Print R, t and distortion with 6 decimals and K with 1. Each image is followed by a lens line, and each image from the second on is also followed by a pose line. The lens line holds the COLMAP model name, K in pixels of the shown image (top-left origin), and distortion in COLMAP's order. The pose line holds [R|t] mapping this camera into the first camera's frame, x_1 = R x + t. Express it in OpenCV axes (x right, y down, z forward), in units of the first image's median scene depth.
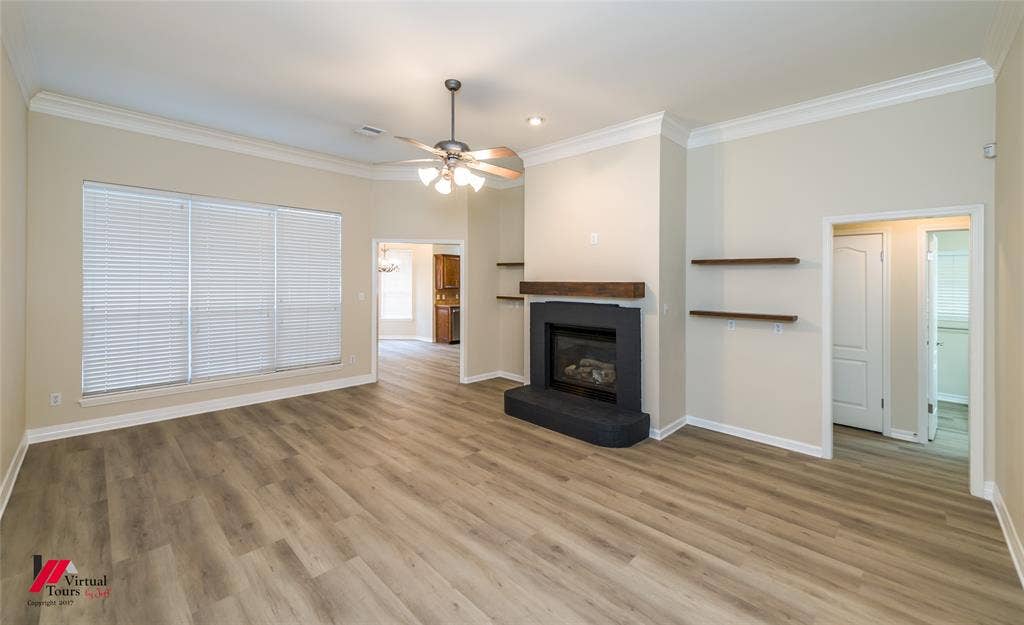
lens RADIAL K [[419.6, 0, 533.3], [0, 419.6, 287.5], [0, 0, 1]] dist [-0.000868, 0.000491]
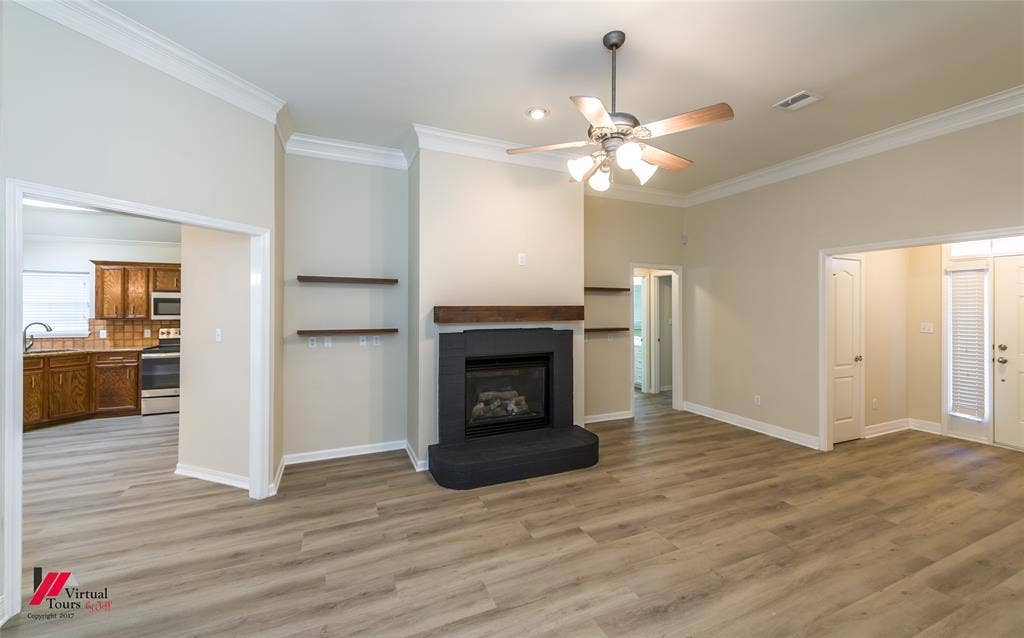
lens RADIAL K [[400.7, 0, 517.0], [0, 400.7, 304.6], [0, 0, 1]] dist [0.000317, -0.000747]
pose [[0.388416, -0.010828, 0.921420, -0.676412], [0.018750, 0.999817, 0.003845, -0.018799], [-0.921293, 0.015784, 0.388548, 0.657533]]
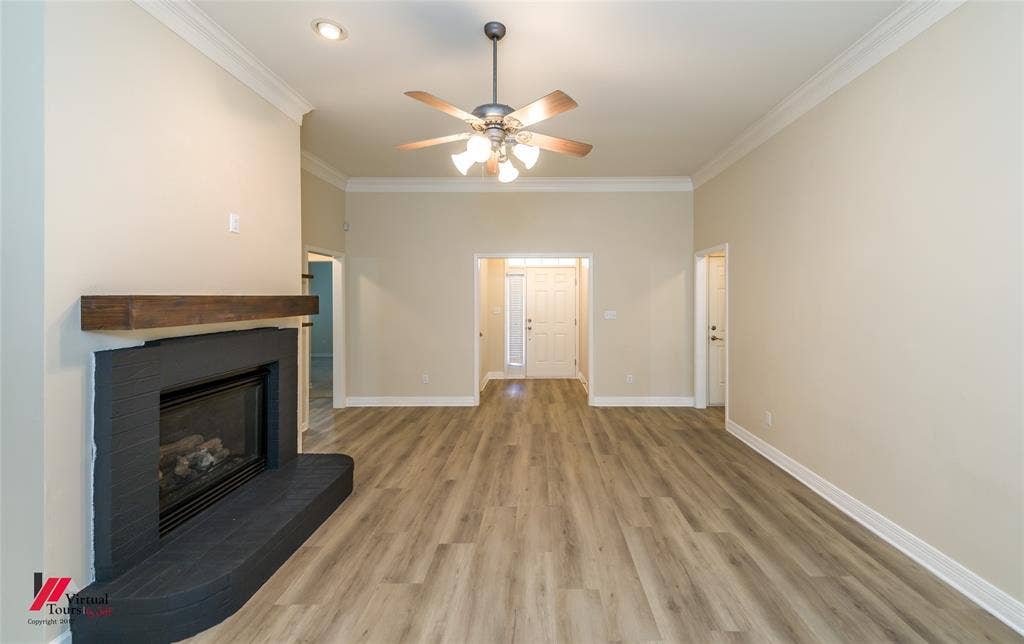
lens RADIAL K [[400.7, 0, 539.8], [0, 400.7, 303.0], [0, 0, 1]] dist [0.000317, -0.000747]
pose [[-0.685624, -0.026020, 0.727491, -0.566138], [-0.000112, 0.999365, 0.035639, -0.021880], [-0.727956, 0.024353, -0.685191, 1.065020]]
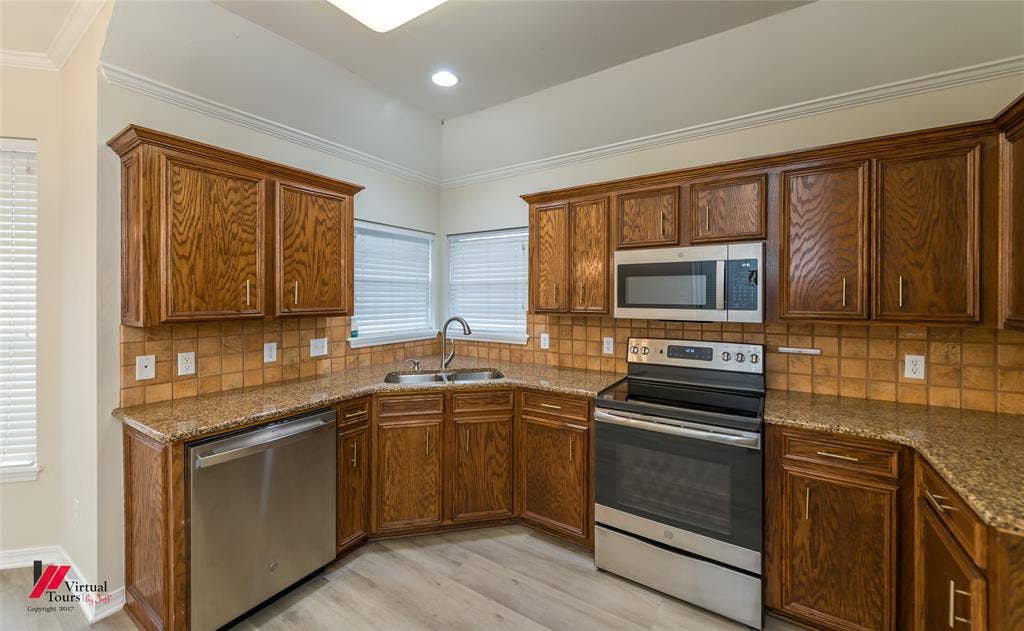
lens RADIAL K [[404.2, 0, 525.2], [0, 404.2, 296.3], [0, 0, 1]] dist [0.005543, -0.000344]
pose [[0.979602, -0.017868, 0.200153, -0.188521], [0.020122, 0.999755, -0.009231, -0.013243], [-0.199939, 0.013070, 0.979721, 1.697177]]
